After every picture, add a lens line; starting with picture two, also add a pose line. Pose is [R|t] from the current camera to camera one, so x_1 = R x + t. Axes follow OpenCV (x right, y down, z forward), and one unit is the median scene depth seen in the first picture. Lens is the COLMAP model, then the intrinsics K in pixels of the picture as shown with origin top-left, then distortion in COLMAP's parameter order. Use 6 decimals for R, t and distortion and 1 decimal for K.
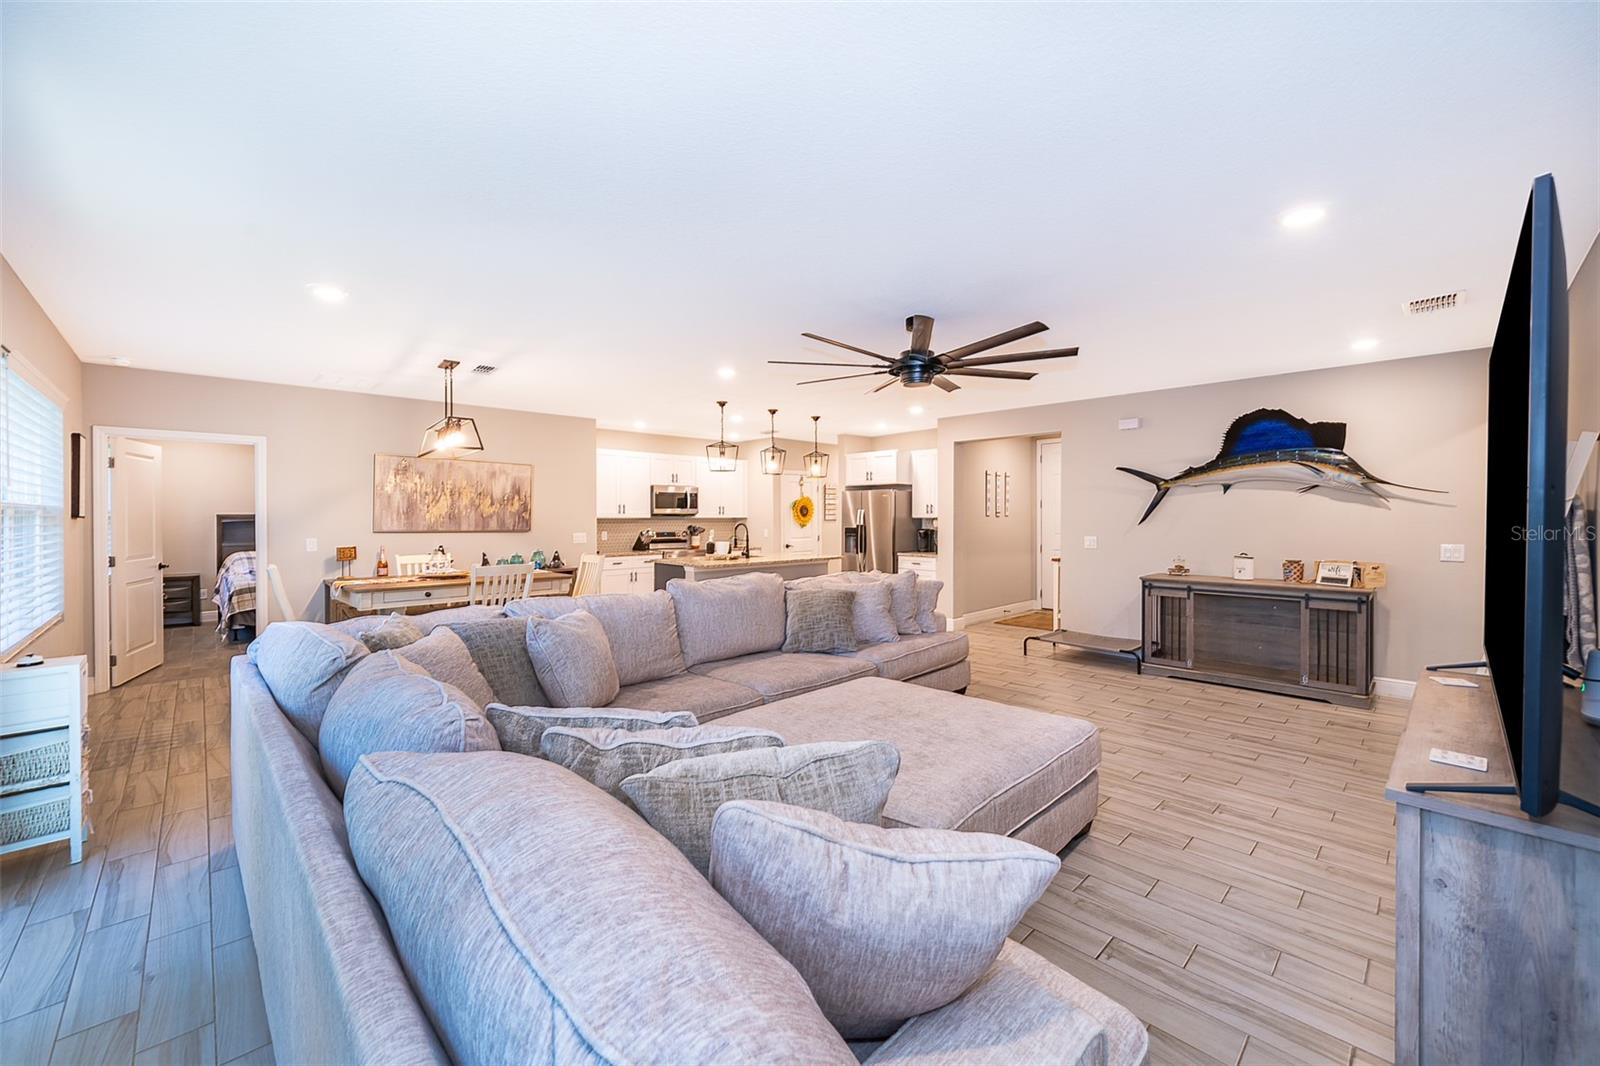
lens RADIAL K [[635.8, 0, 787.4], [0, 635.8, 512.6], [0, 0, 1]] dist [0.000449, 0.000029]
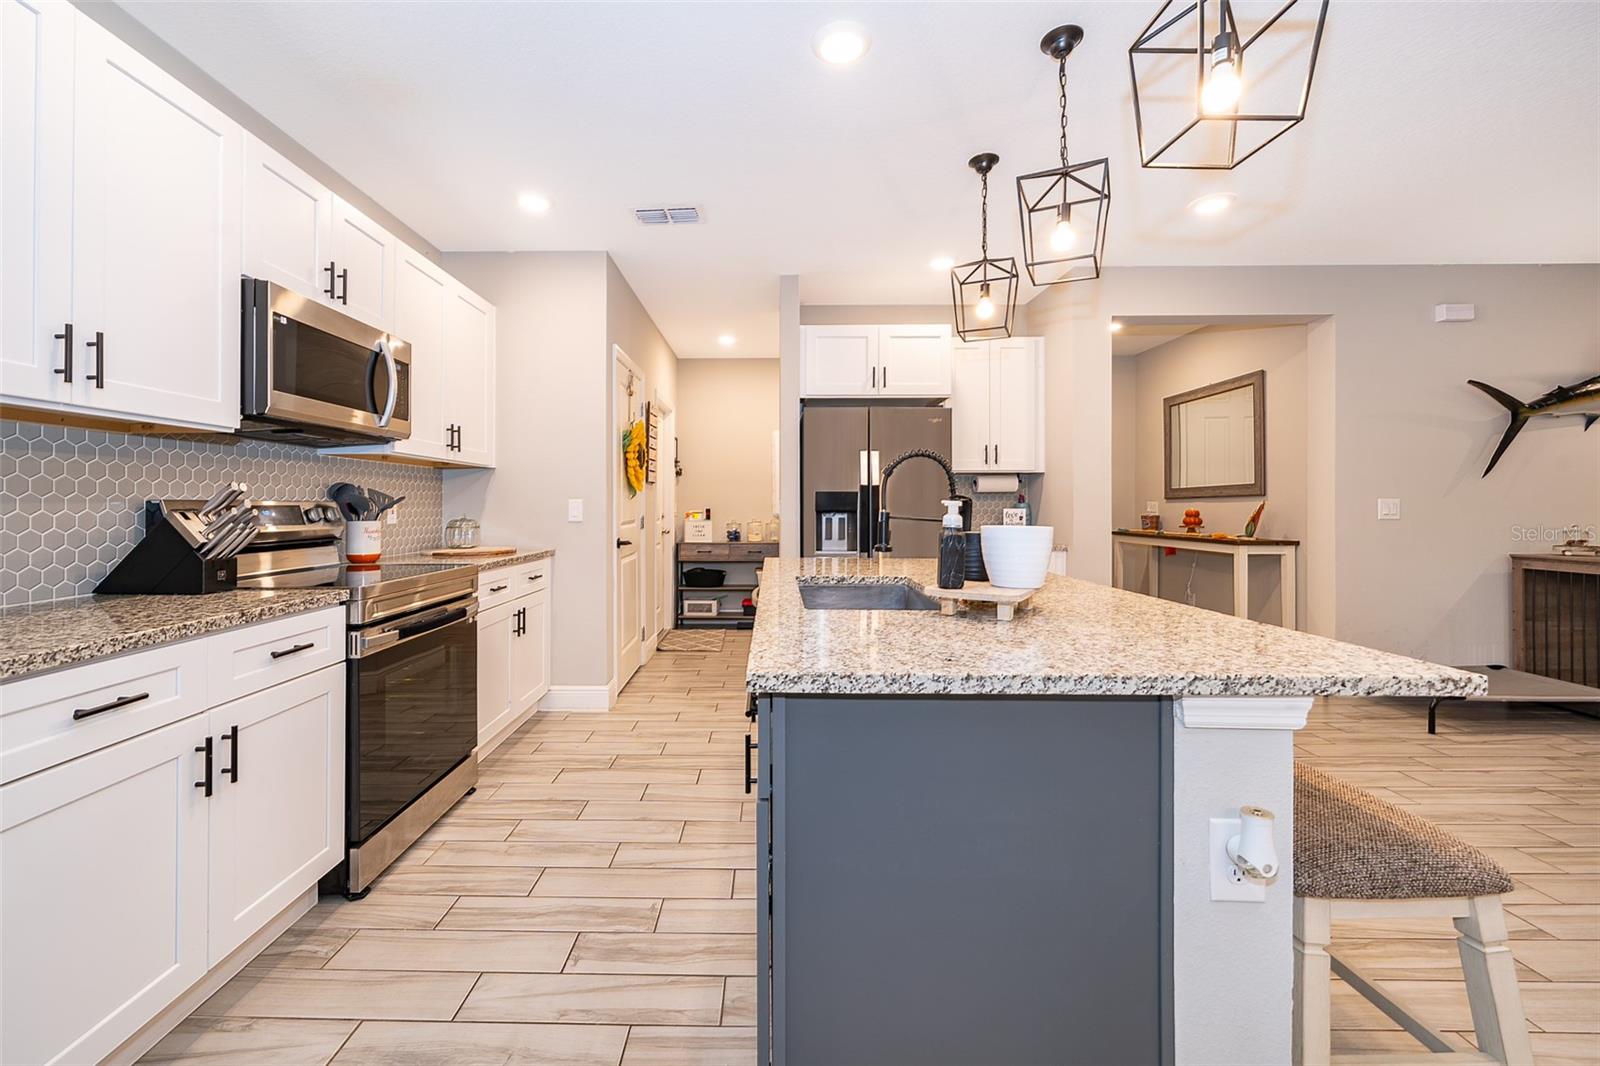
lens RADIAL K [[646.4, 0, 763.6], [0, 646.4, 502.1], [0, 0, 1]] dist [-0.002120, -0.000331]
pose [[0.689283, 0.003617, 0.724484, -0.328685], [-0.002523, 0.999993, -0.002593, 0.041116], [-0.724488, -0.000041, 0.689287, 0.957289]]
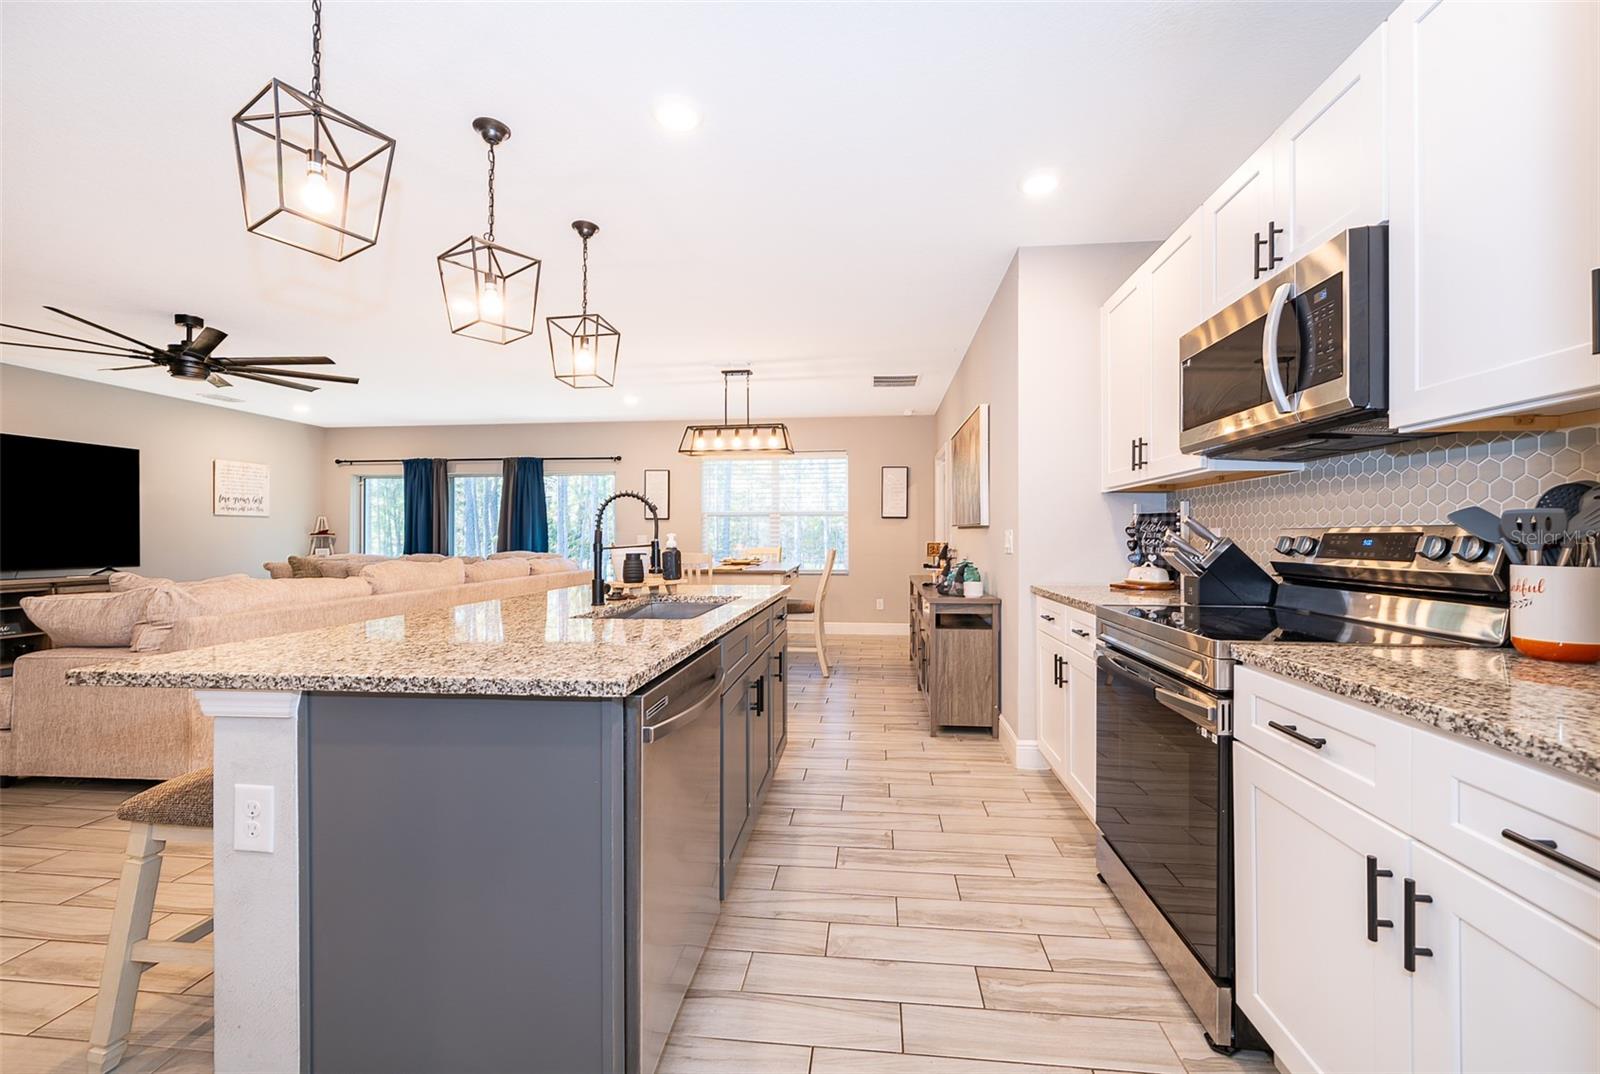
lens RADIAL K [[623.8, 0, 809.4], [0, 623.8, 535.7], [0, 0, 1]] dist [-0.000934, -0.000046]
pose [[-0.749305, -0.000761, -0.662224, 0.065994], [0.004773, 0.999967, -0.006550, 0.044227], [0.662207, -0.008069, -0.749277, 1.412147]]
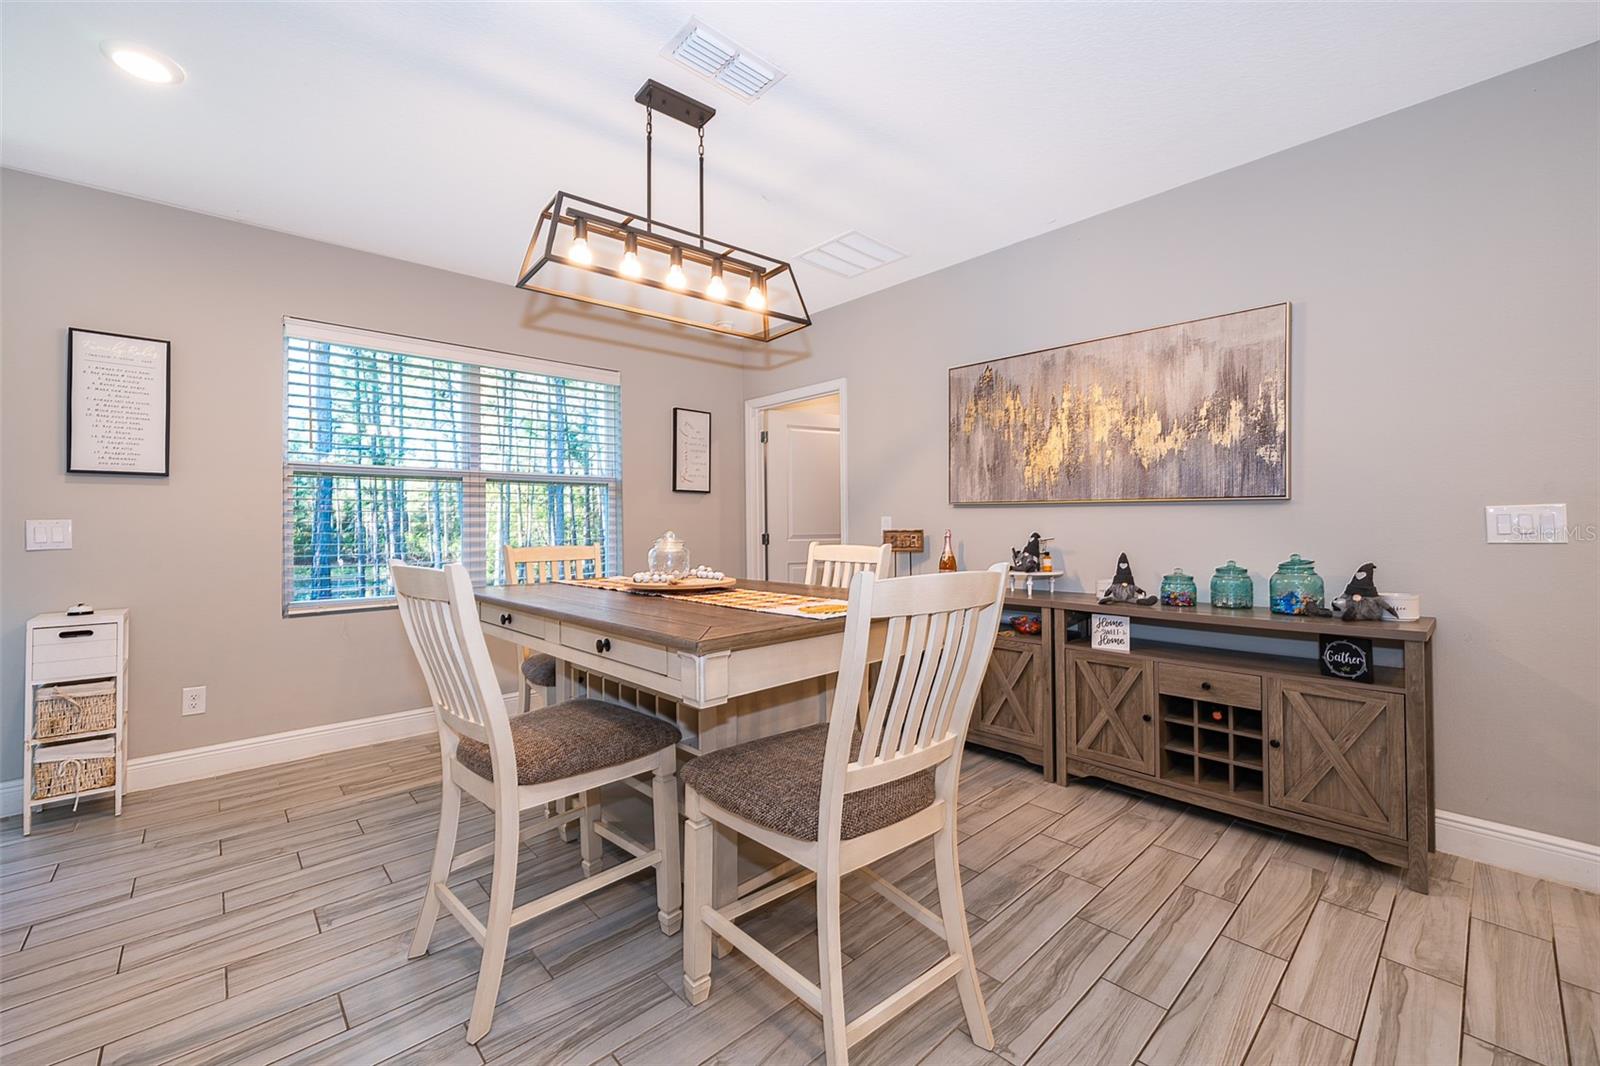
lens RADIAL K [[634.6, 0, 795.7], [0, 634.6, 518.1], [0, 0, 1]] dist [0.001375, 0.000374]
pose [[-0.002398, -0.010264, -0.999944, -0.073874], [0.012464, 0.999869, -0.010293, 0.042990], [0.999919, -0.012488, -0.002270, 0.806402]]
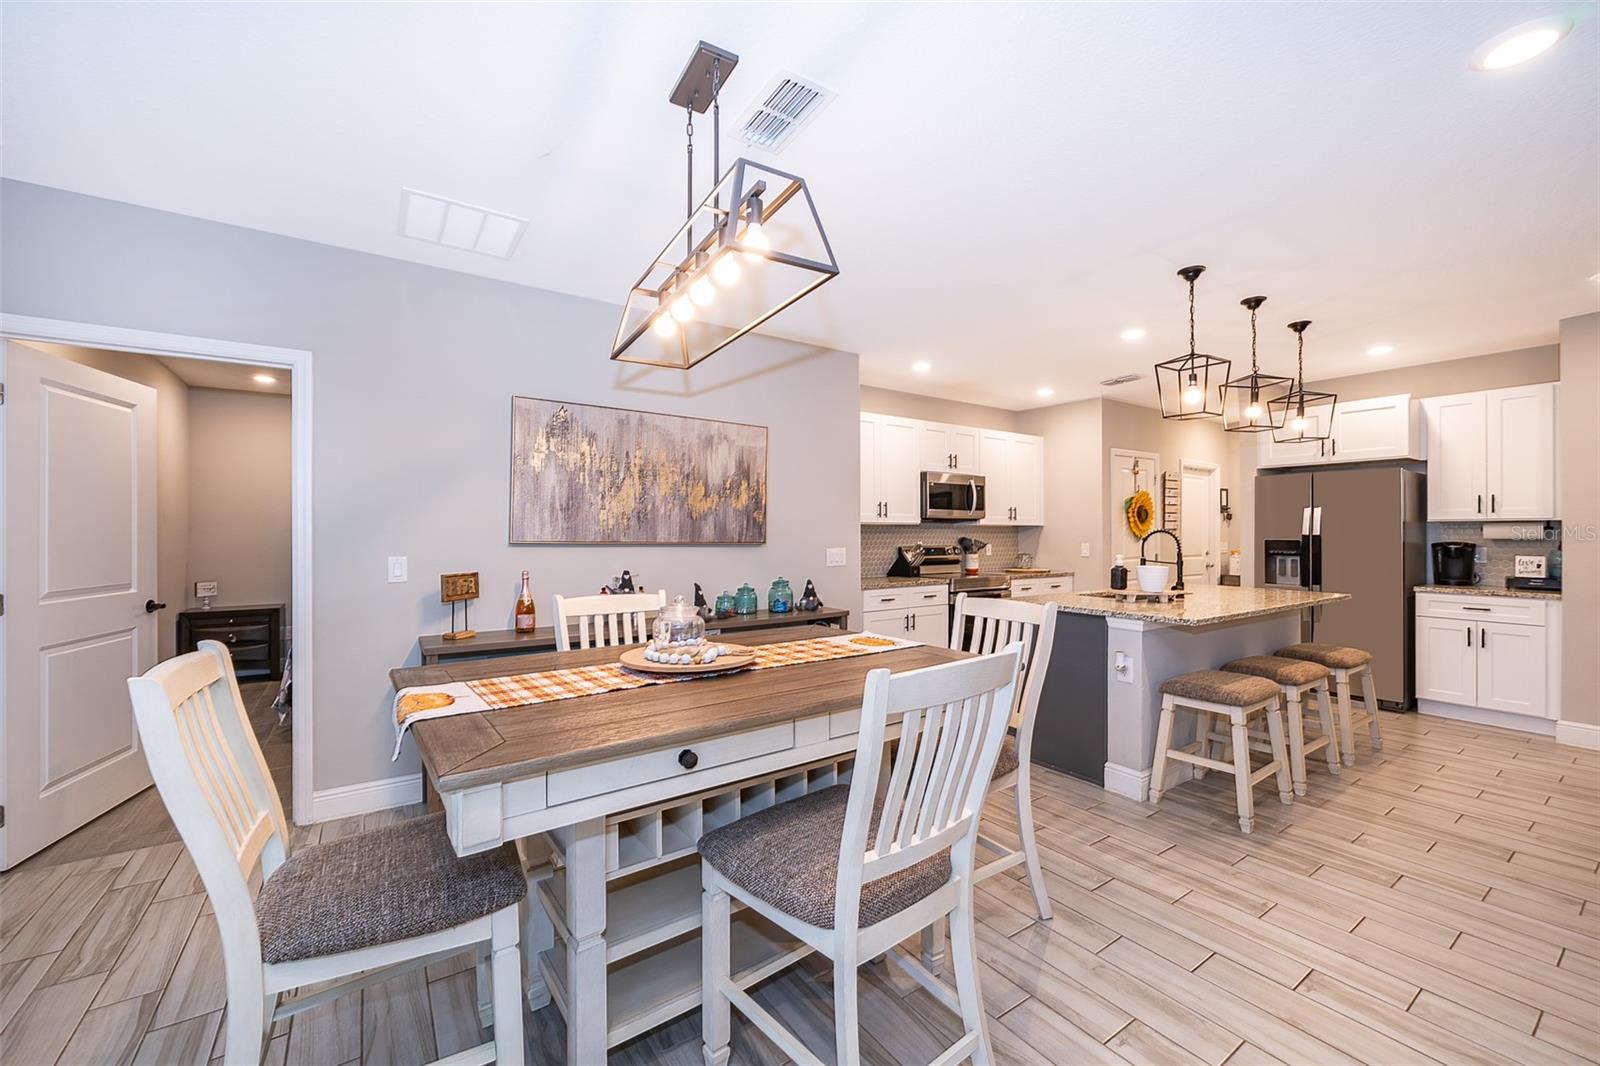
lens RADIAL K [[634.6, 0, 795.7], [0, 634.6, 518.1], [0, 0, 1]] dist [0.001375, 0.000374]
pose [[0.988565, -0.004819, -0.150717, -0.318316], [0.001966, 0.999816, -0.019073, 0.018259], [0.150782, 0.018558, 0.988393, 0.487122]]
